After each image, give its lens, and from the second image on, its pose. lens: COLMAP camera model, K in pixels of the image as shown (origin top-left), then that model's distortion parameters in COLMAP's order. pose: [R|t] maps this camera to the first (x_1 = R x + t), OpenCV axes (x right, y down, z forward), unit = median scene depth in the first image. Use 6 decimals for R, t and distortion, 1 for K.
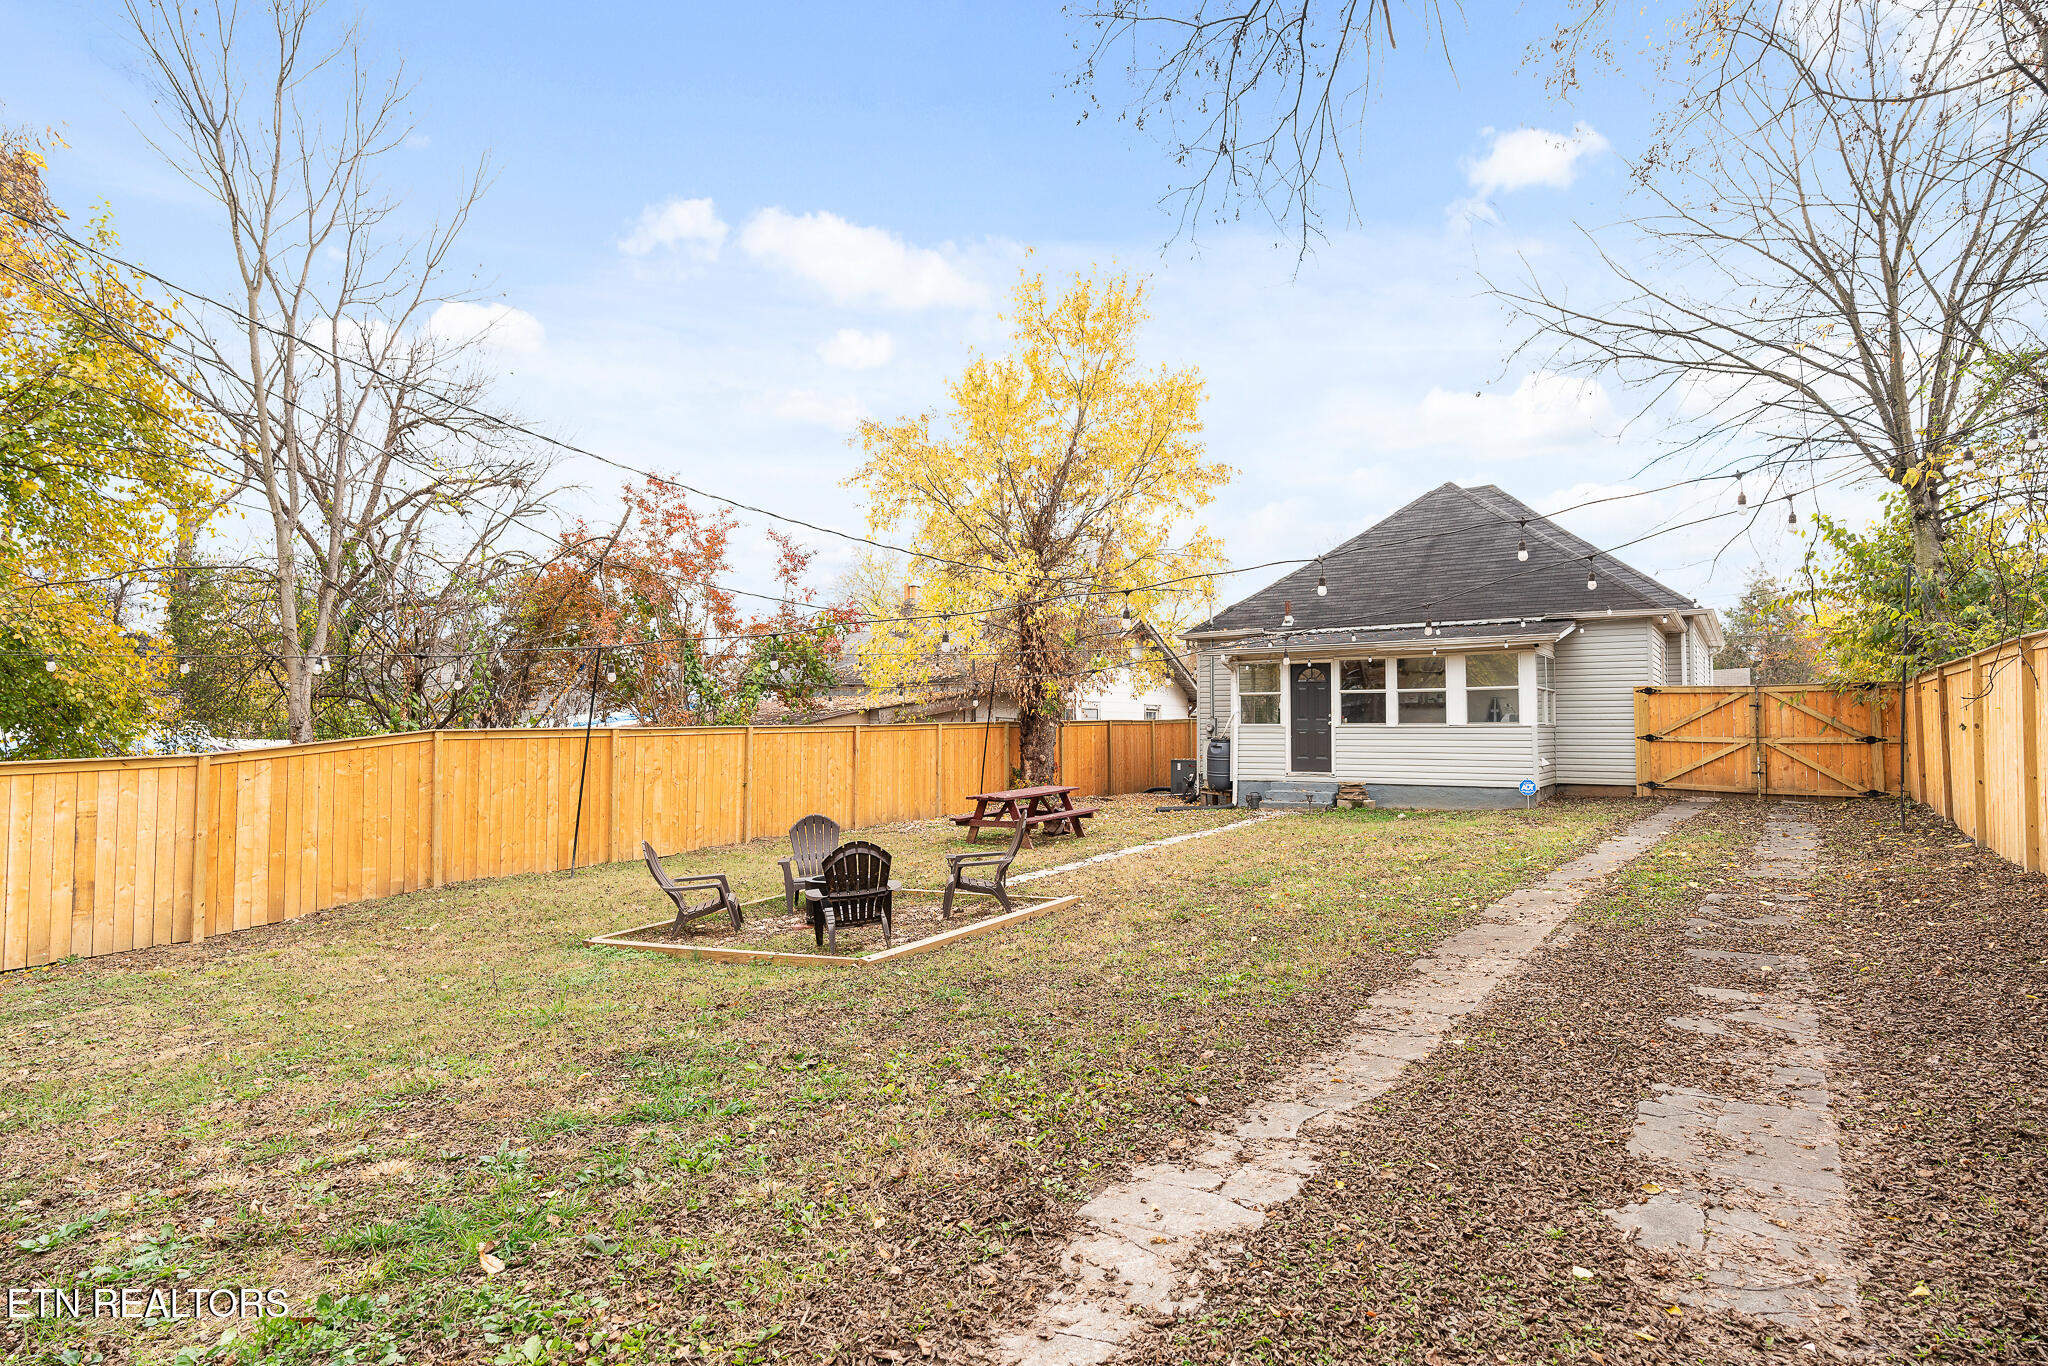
lens RADIAL K [[1059.9, 0, 1023.8], [0, 1059.9, 653.9], [0, 0, 1]] dist [-0.003990, 0.000250]
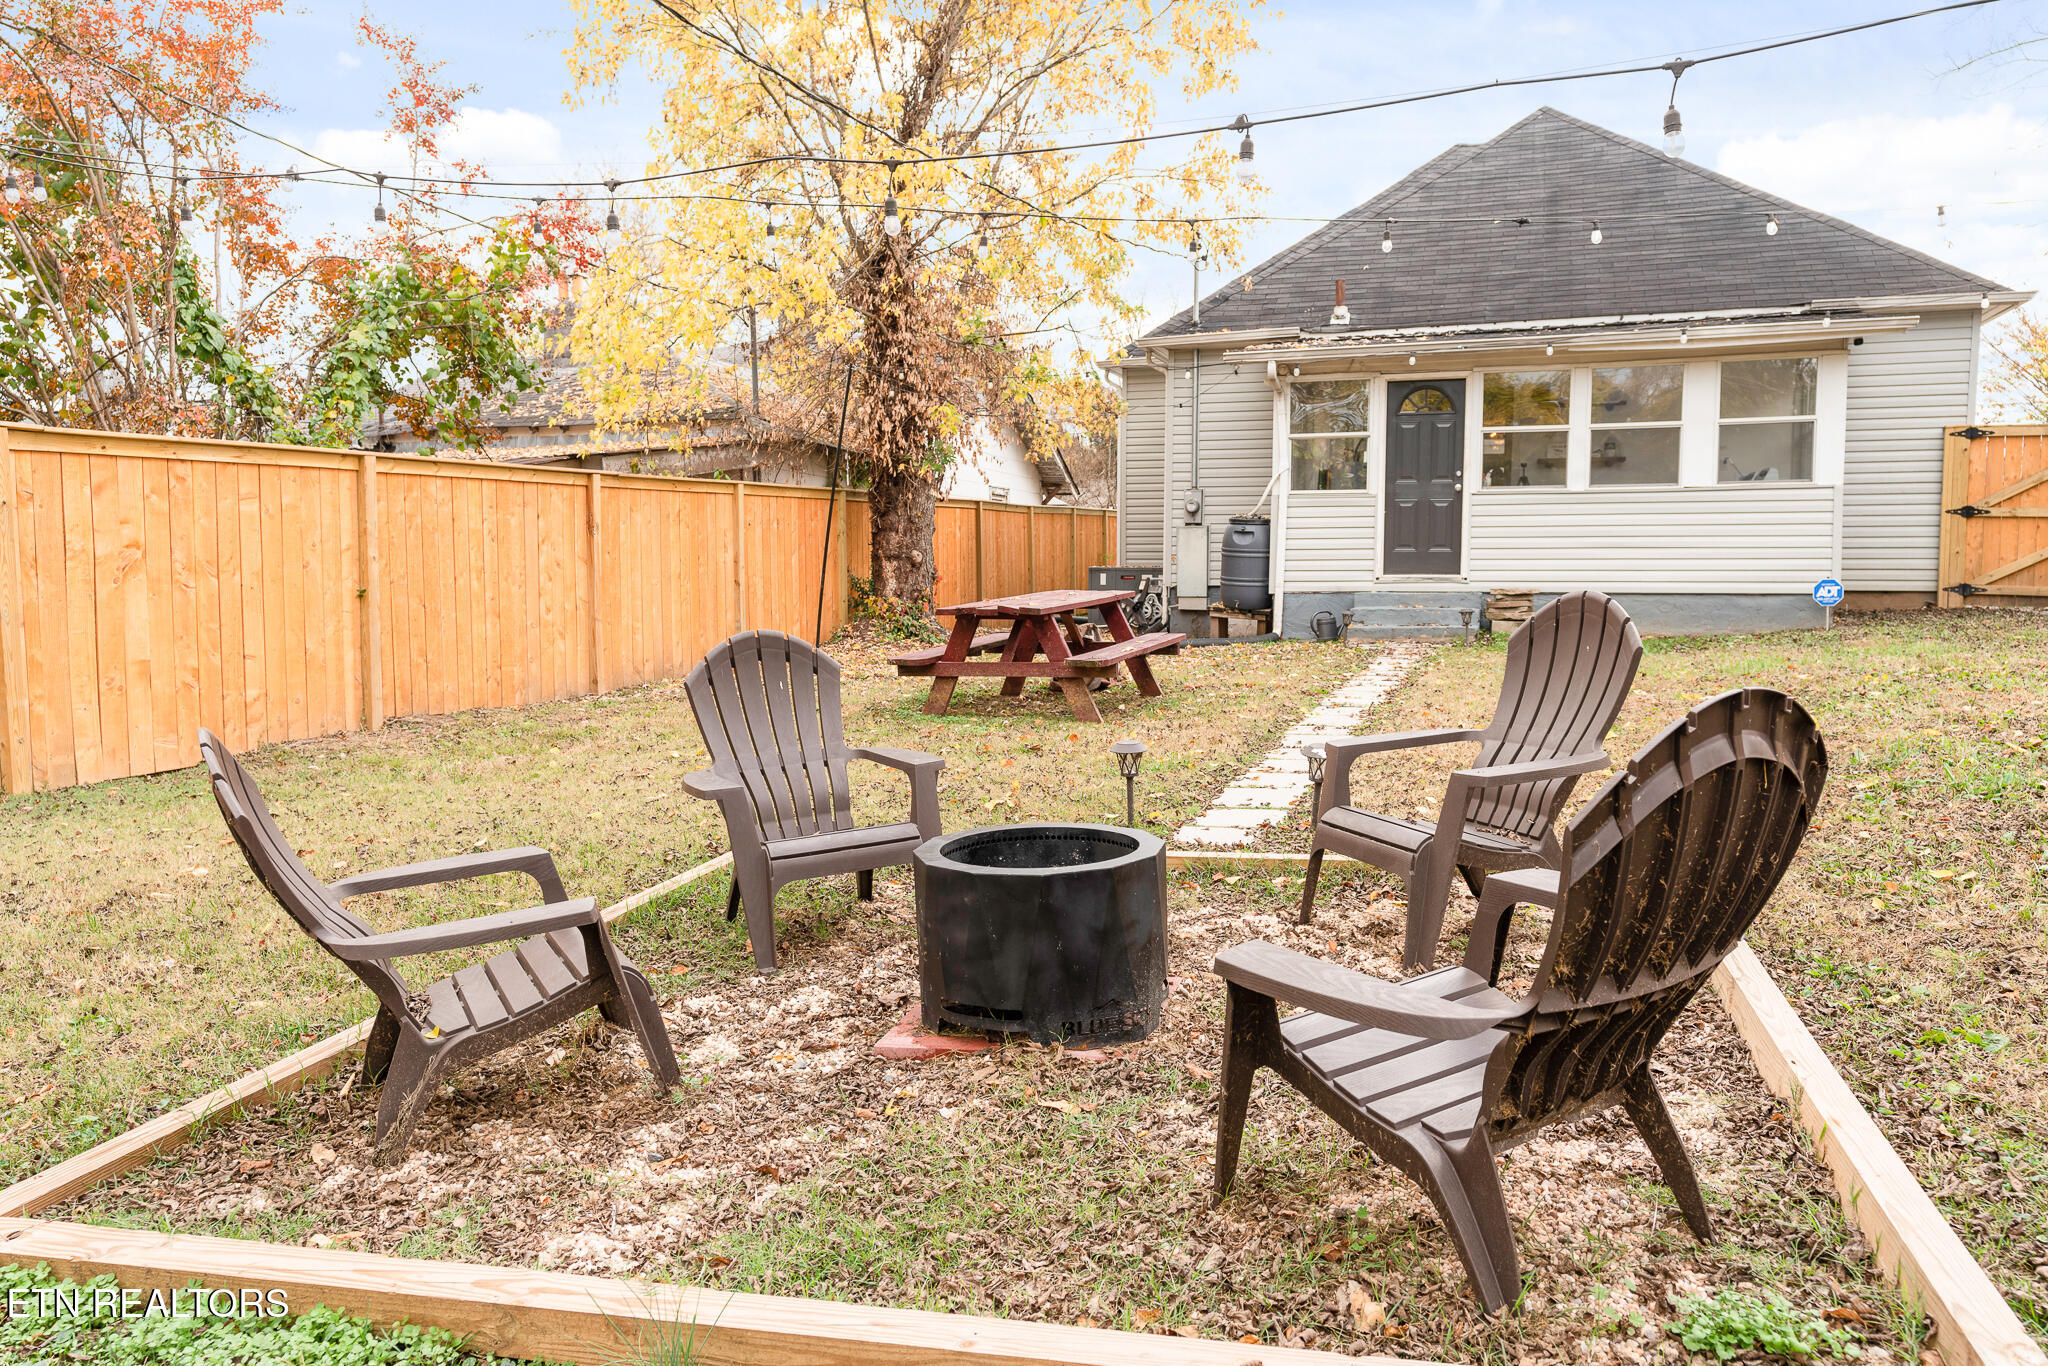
lens RADIAL K [[1424.2, 0, 1023.9], [0, 1424.2, 659.2], [0, 0, 1]] dist [0.002540, 0.001712]
pose [[0.966211, -0.018929, 0.257055, -0.134204], [-0.016755, 0.990578, 0.135920, 0.058941], [-0.257206, -0.135634, 0.956791, 0.336185]]
